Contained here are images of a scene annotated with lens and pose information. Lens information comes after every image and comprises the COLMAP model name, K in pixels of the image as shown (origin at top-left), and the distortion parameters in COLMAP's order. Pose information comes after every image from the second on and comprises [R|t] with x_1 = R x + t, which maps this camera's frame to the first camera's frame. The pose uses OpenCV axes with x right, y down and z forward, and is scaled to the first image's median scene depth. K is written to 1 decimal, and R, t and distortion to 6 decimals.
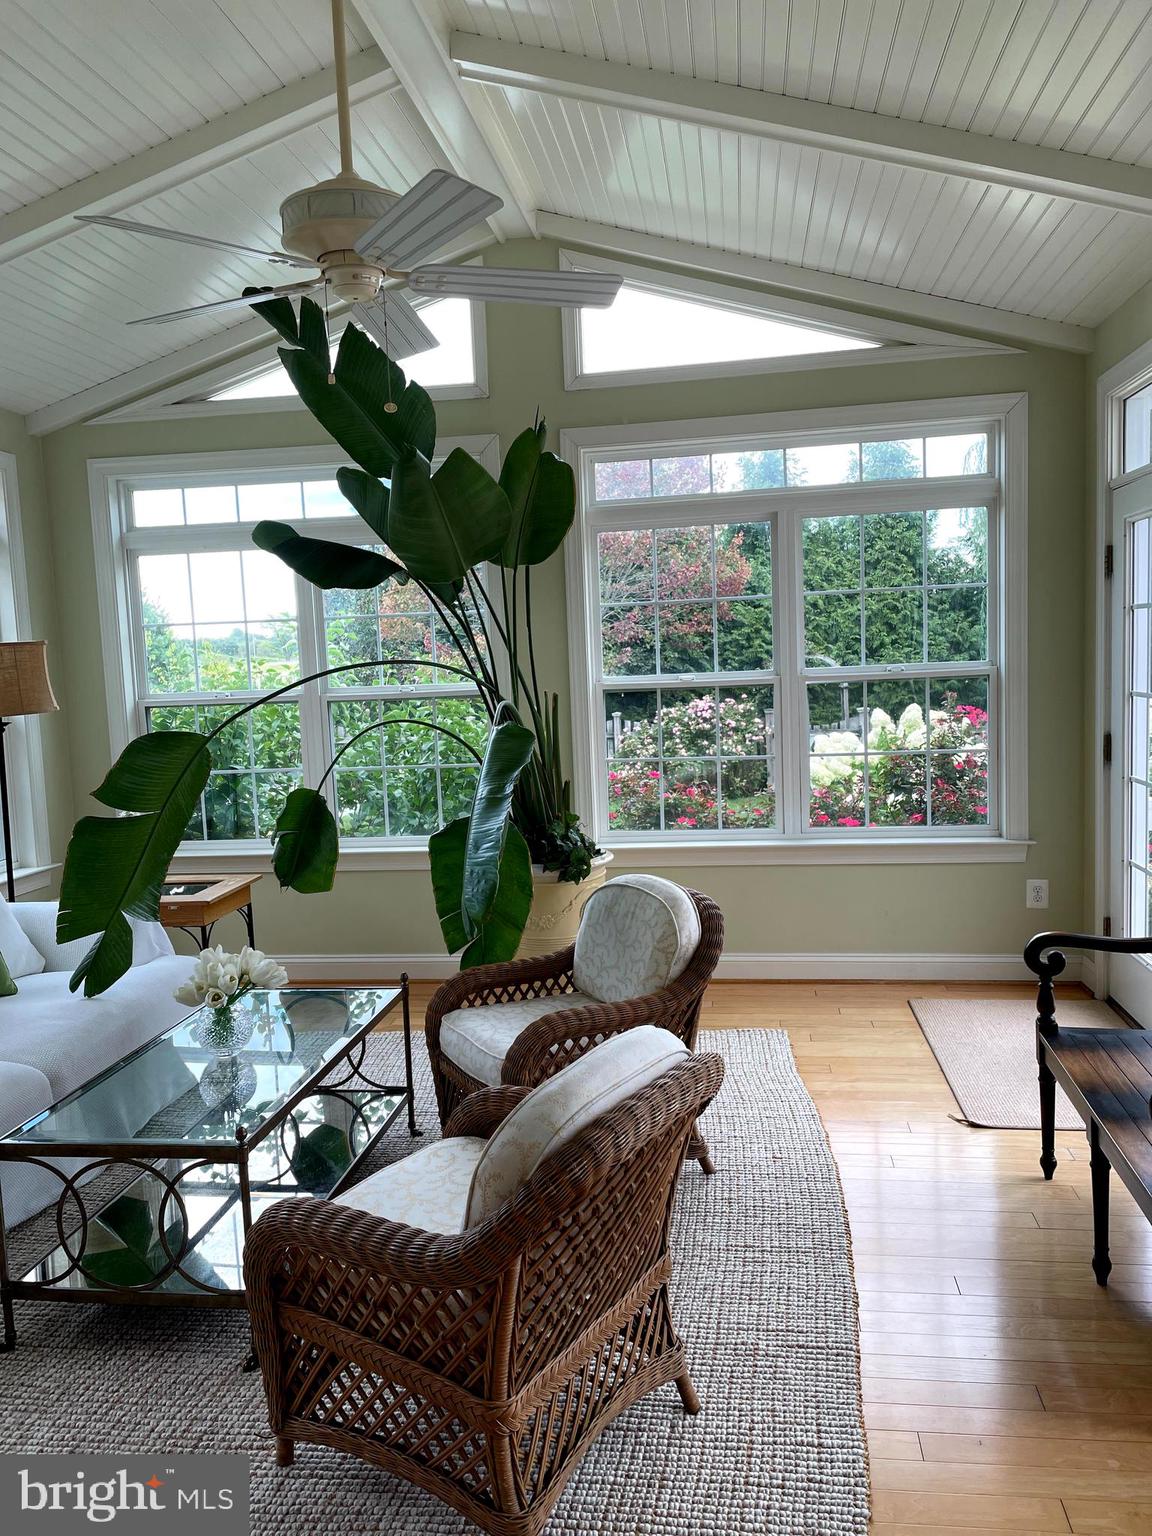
lens RADIAL K [[1165.0, 0, 578.5], [0, 1165.0, 755.4], [0, 0, 1]] dist [0.086886, -0.113764]
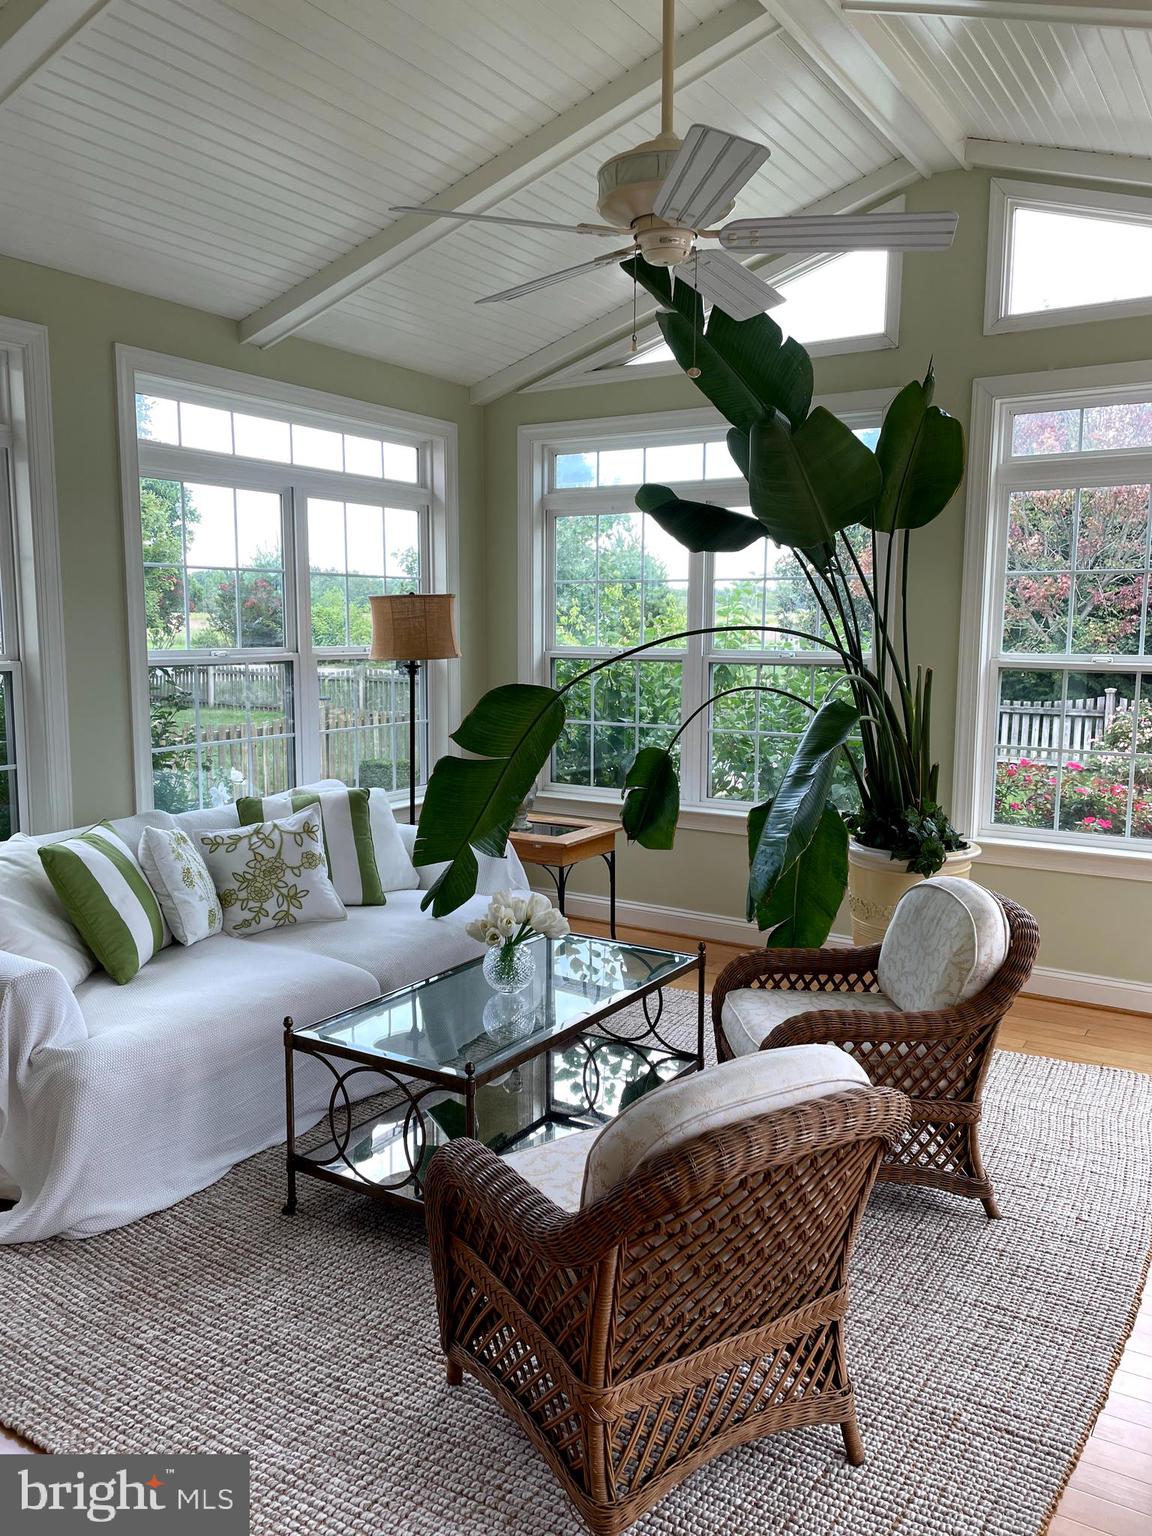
lens RADIAL K [[1165.0, 0, 556.1], [0, 1165.0, 751.3], [0, 0, 1]] dist [0.086886, -0.113764]
pose [[0.912968, 0.091969, -0.397531, 0.117964], [-0.078488, 0.995656, 0.050091, -0.016284], [0.400411, -0.014530, 0.916220, 0.039038]]
